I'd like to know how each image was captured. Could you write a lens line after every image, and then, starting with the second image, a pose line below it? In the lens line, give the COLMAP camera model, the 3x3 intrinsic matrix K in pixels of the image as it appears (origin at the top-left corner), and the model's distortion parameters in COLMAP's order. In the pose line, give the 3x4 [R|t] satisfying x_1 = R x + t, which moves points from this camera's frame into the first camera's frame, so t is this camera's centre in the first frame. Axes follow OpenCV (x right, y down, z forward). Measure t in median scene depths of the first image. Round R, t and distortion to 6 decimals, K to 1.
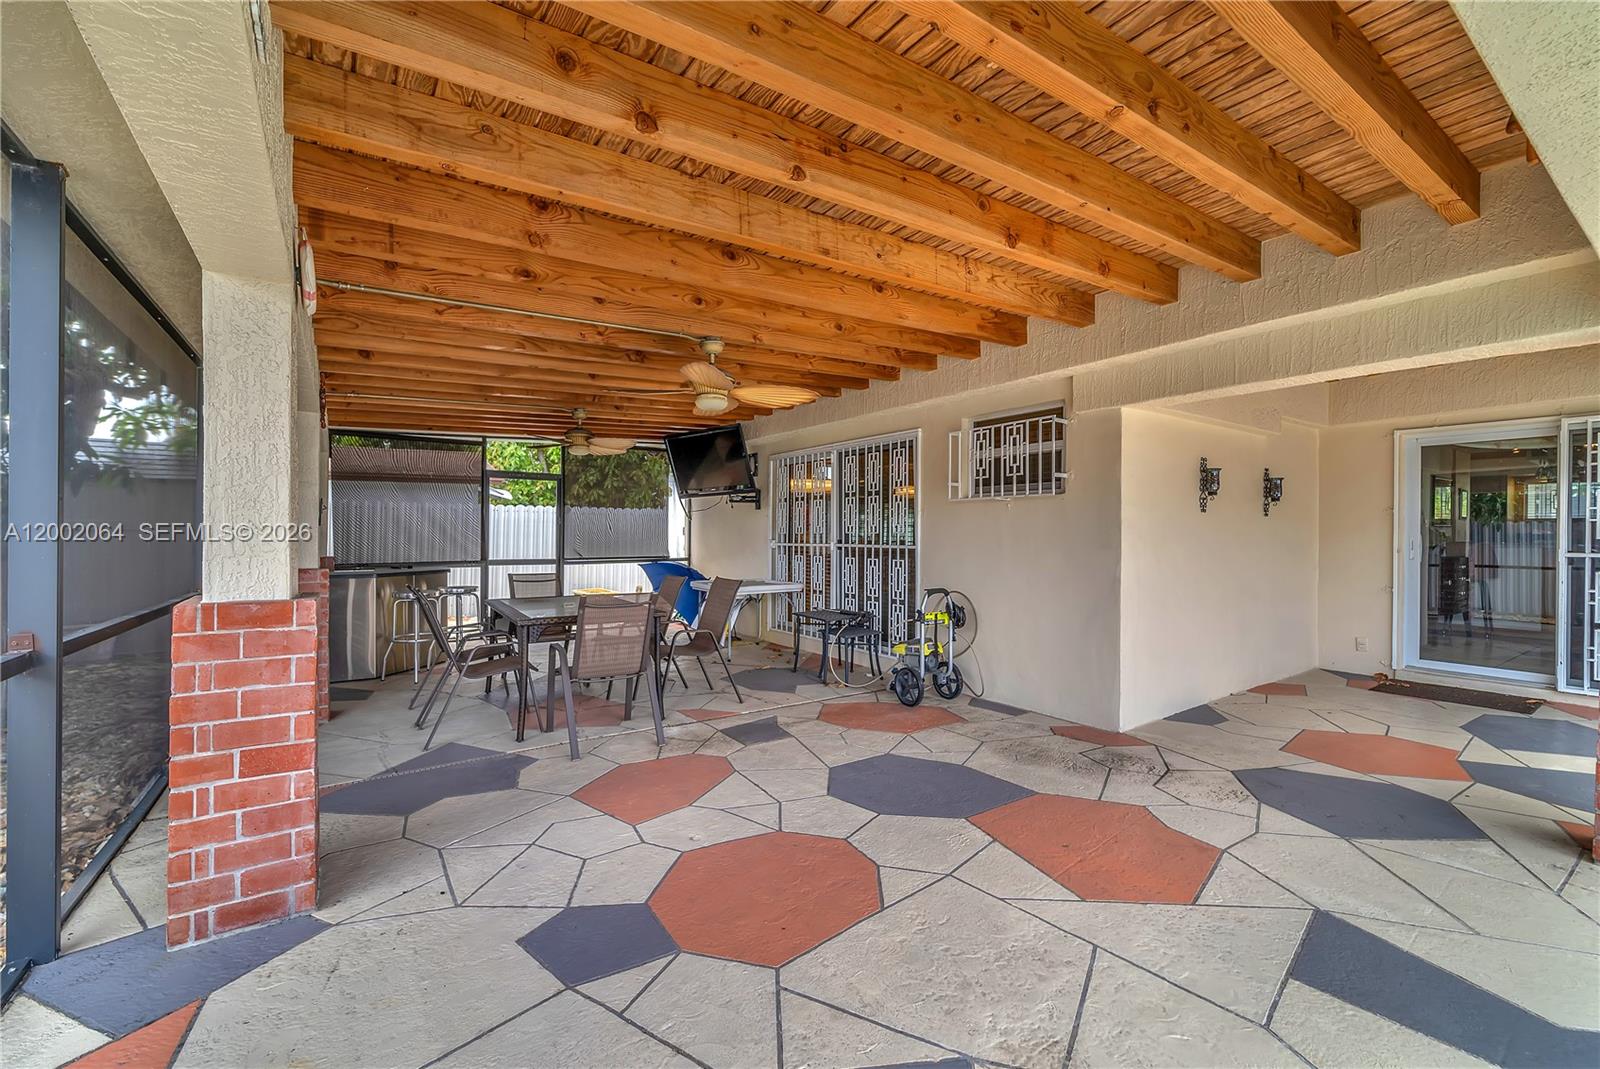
lens RADIAL K [[676.9, 0, 794.1], [0, 676.9, 531.4], [0, 0, 1]] dist [0.002645, -0.001458]
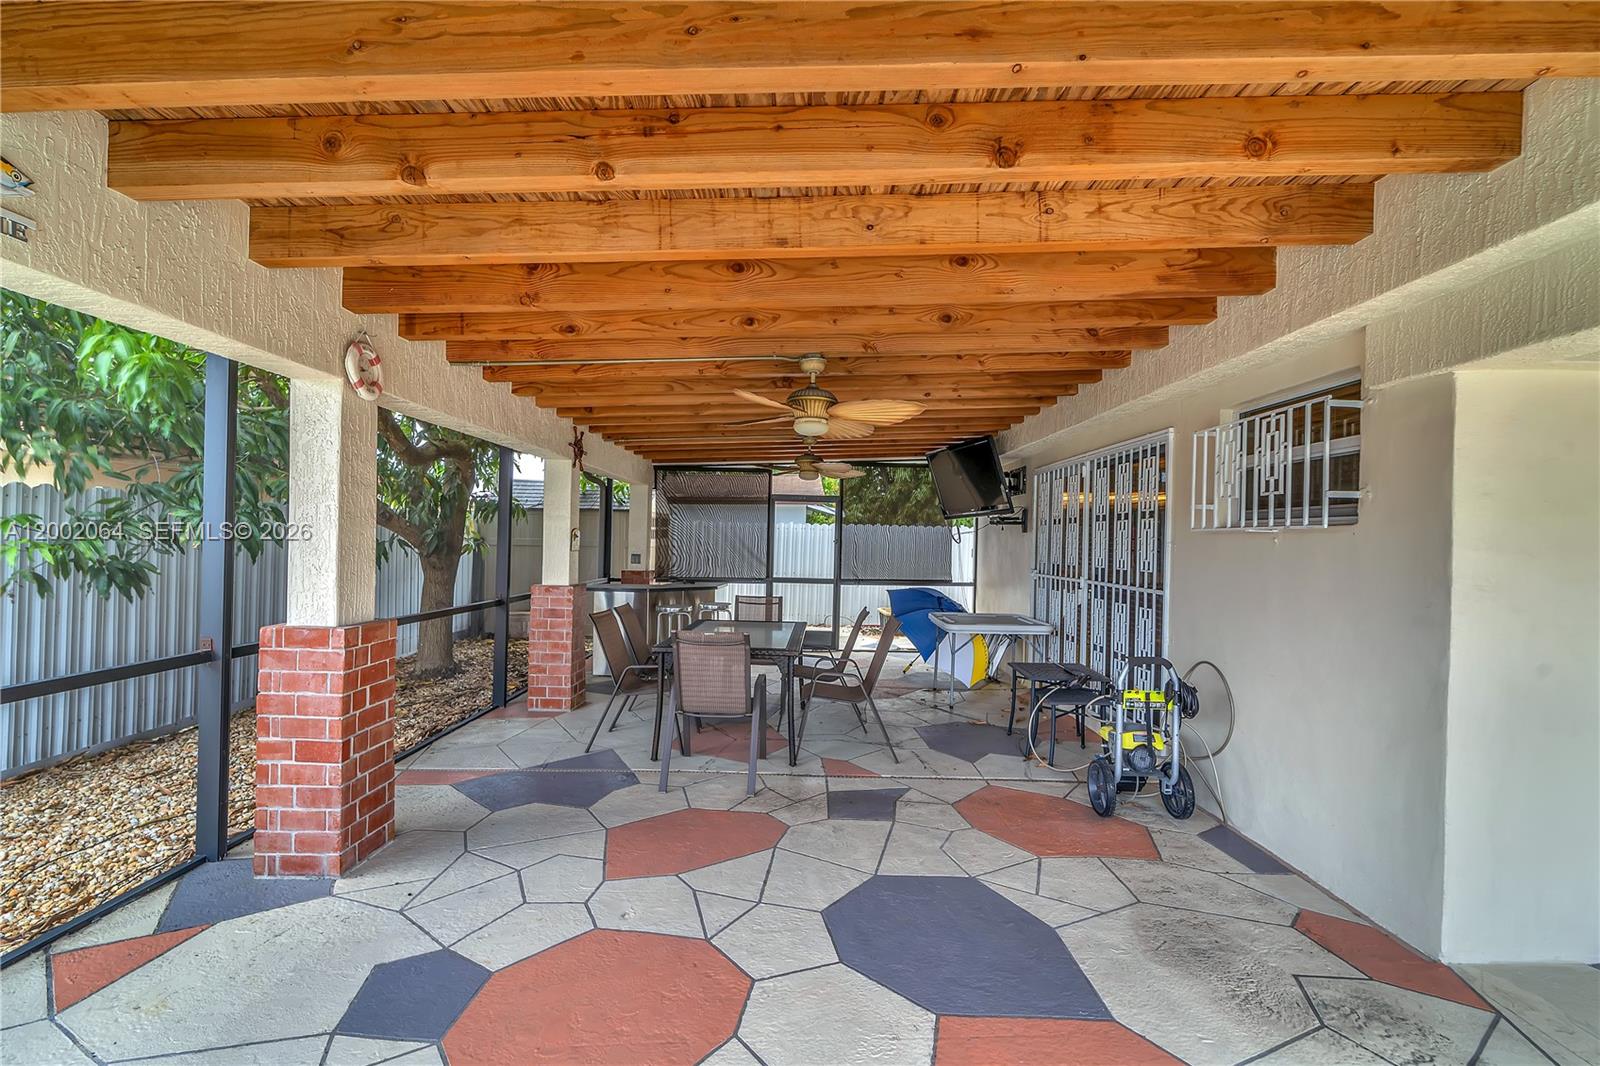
lens RADIAL K [[676.9, 0, 791.9], [0, 676.9, 535.2], [0, 0, 1]] dist [0.002645, -0.001458]
pose [[0.815313, 0.008728, -0.578954, 0.407791], [-0.012356, 0.999921, -0.002326, -0.046948], [0.578888, 0.009050, 0.815357, 0.270676]]
